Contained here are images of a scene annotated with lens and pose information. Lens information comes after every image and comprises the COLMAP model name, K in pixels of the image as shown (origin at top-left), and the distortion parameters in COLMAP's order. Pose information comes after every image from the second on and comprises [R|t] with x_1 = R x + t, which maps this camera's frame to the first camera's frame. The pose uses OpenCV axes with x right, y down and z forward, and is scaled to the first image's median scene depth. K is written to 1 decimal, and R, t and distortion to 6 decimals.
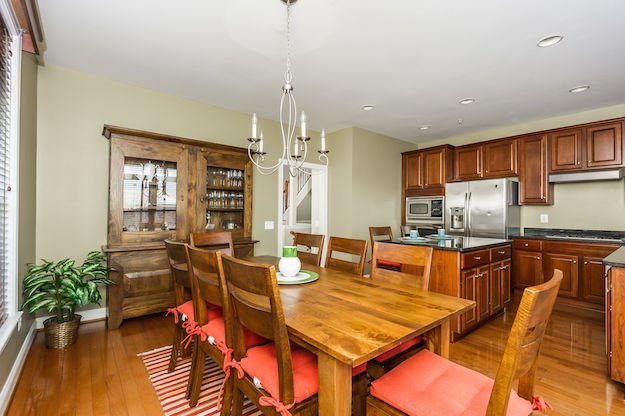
lens RADIAL K [[282.4, 0, 308.6], [0, 282.4, 209.8], [0, 0, 1]] dist [0.036372, -0.028122]
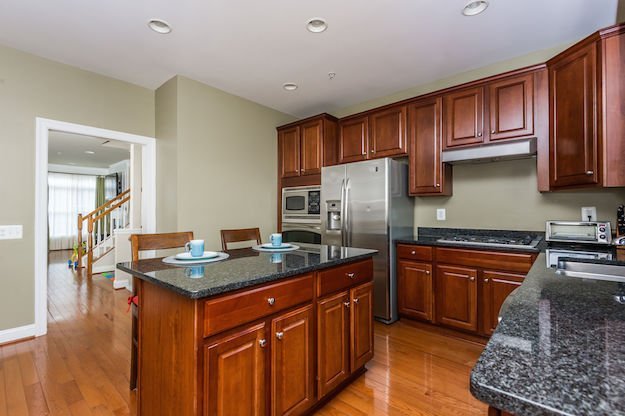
lens RADIAL K [[282.4, 0, 308.6], [0, 282.4, 209.8], [0, 0, 1]] dist [0.036372, -0.028122]
pose [[0.986028, -0.008713, 0.166353, 0.347648], [0.007850, 0.999952, 0.005841, 0.010857], [-0.166396, -0.004453, 0.986049, 0.316309]]
